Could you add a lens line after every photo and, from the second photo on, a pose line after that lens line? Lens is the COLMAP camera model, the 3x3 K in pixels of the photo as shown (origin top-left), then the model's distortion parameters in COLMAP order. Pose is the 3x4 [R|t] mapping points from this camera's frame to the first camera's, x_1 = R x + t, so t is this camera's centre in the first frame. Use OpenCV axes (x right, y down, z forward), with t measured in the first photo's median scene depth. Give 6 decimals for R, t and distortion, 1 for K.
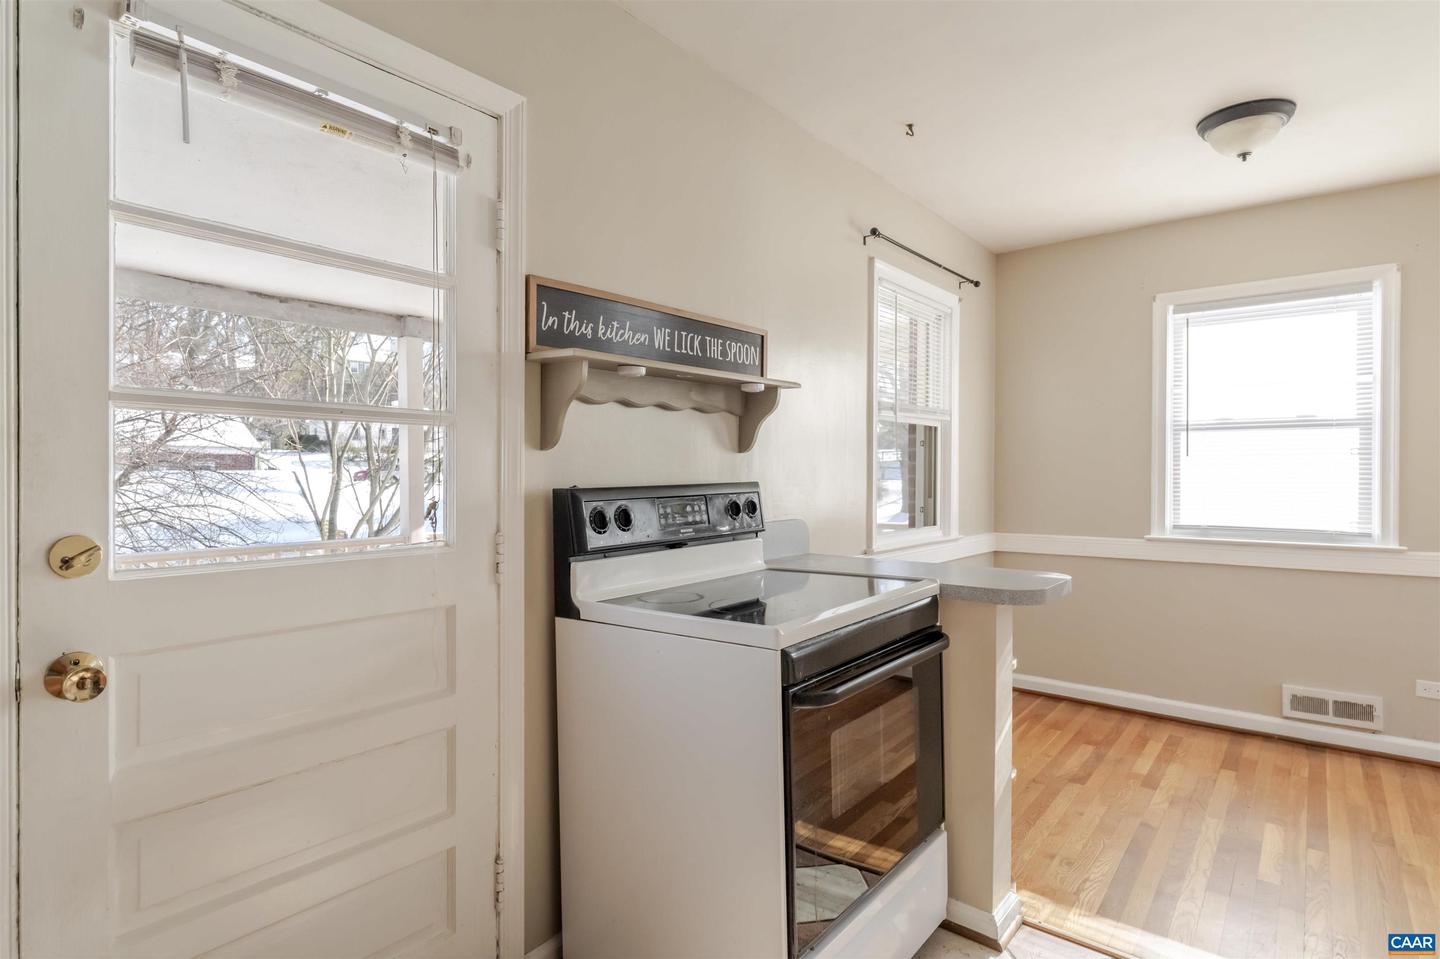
lens RADIAL K [[759.3, 0, 720.0], [0, 759.3, 479.5], [0, 0, 1]] dist [0.003207, 0.000438]
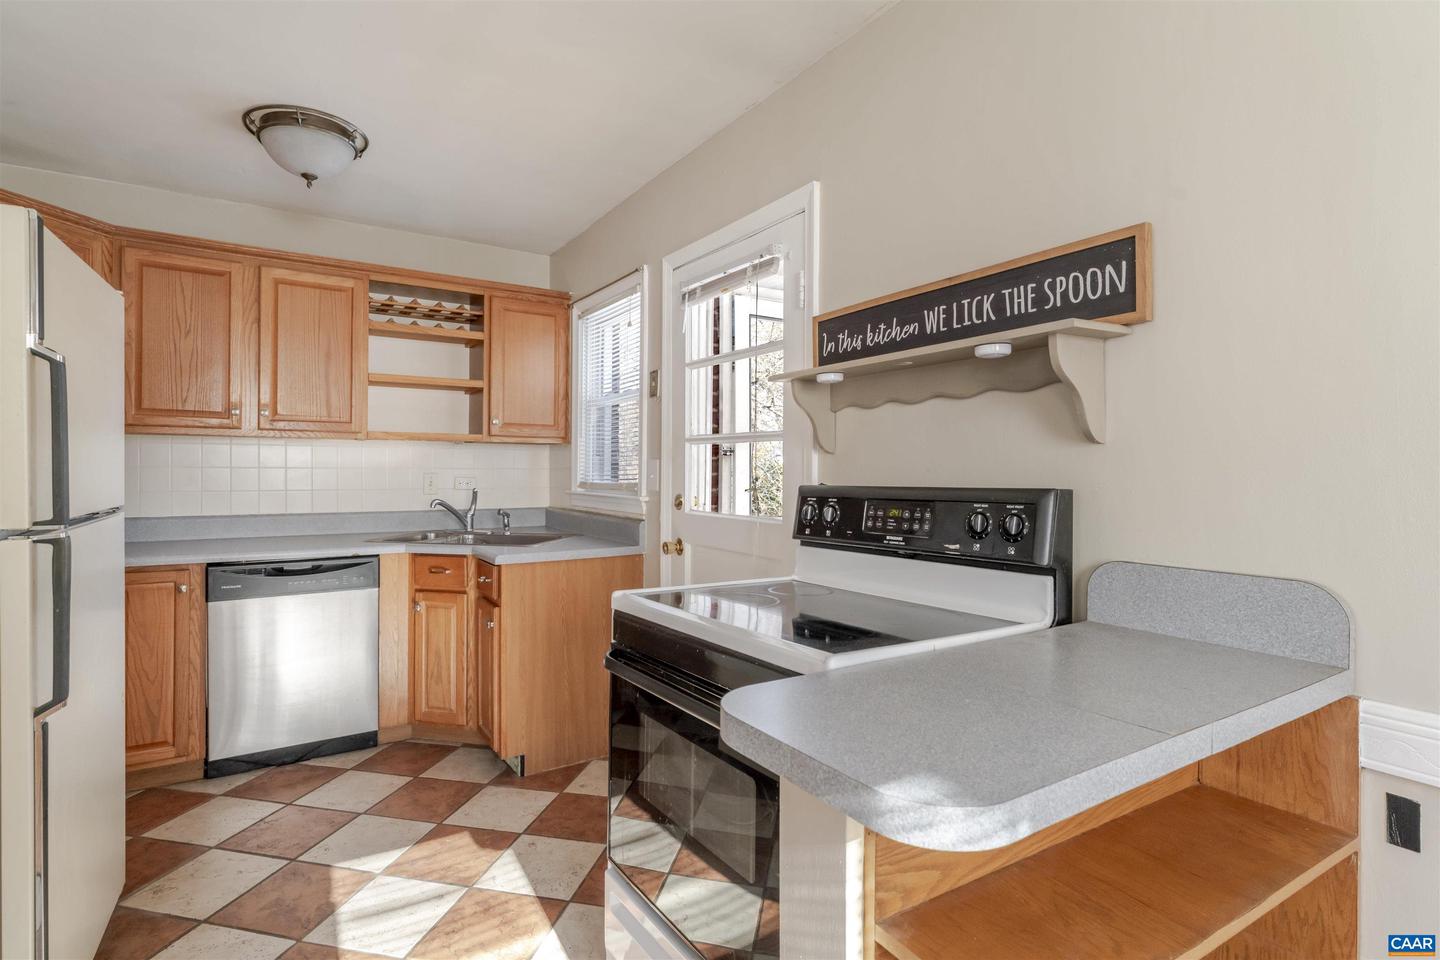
lens RADIAL K [[714.5, 0, 720.0], [0, 714.5, 480.0], [0, 0, 1]] dist [-0.000184, 0.000287]
pose [[-0.320150, 0.007929, -0.947334, 0.810249], [-0.019709, 0.999693, 0.015029, -0.009433], [0.947162, 0.023483, -0.319896, 1.069980]]
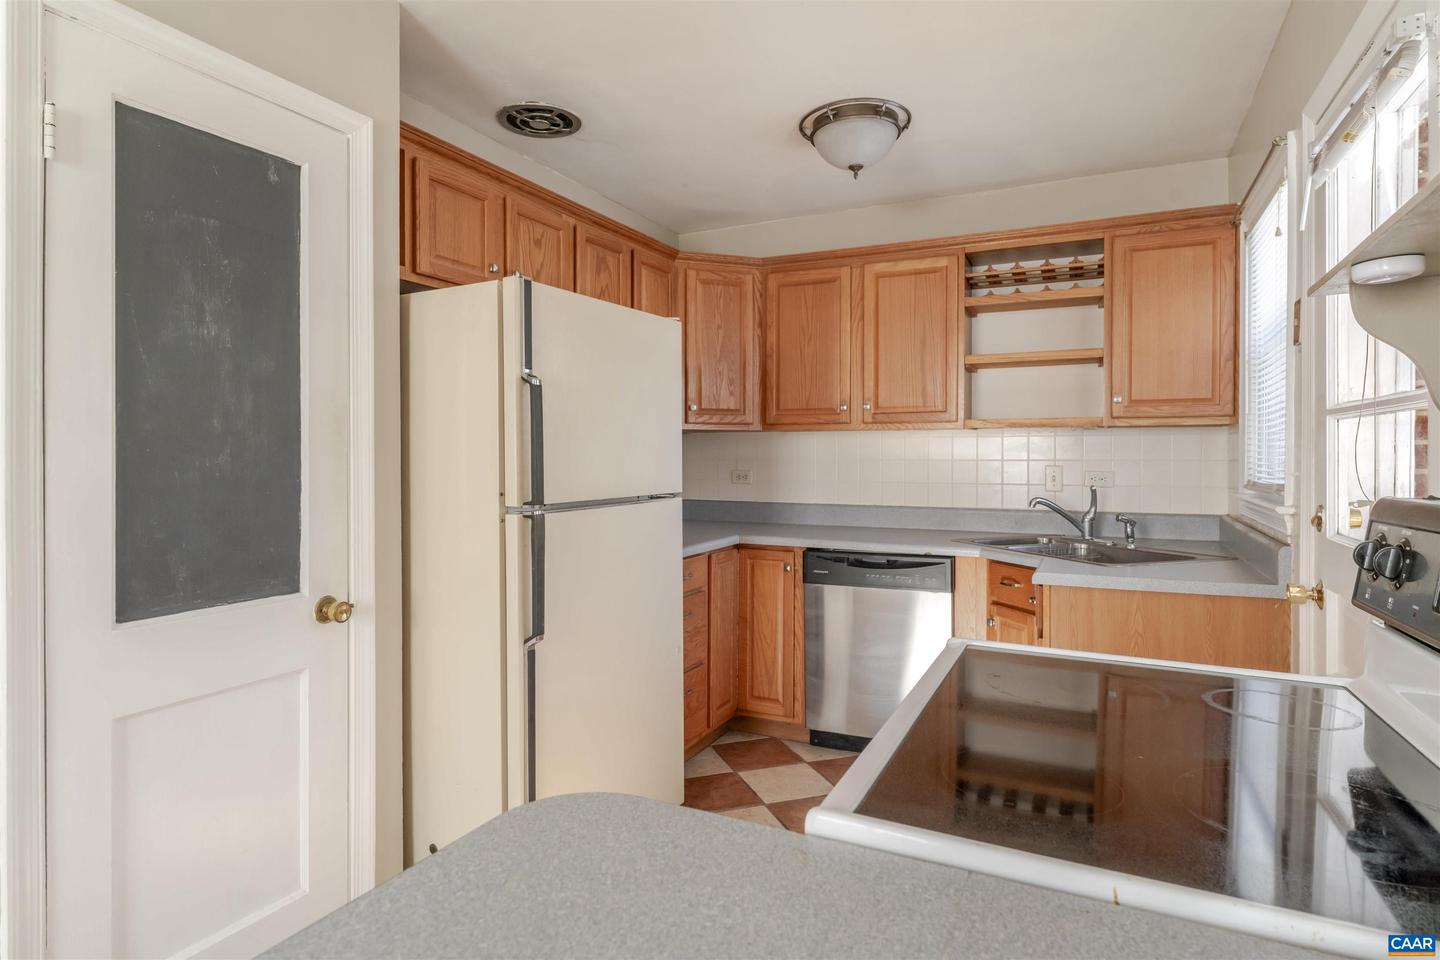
lens RADIAL K [[801.7, 0, 717.7], [0, 801.7, 467.2], [0, 0, 1]] dist [-0.000291, -0.000632]
pose [[-0.977392, -0.002682, -0.211420, 0.375162], [-0.008418, 0.999620, 0.026237, -0.021523], [0.211269, 0.027424, -0.977043, 1.303529]]
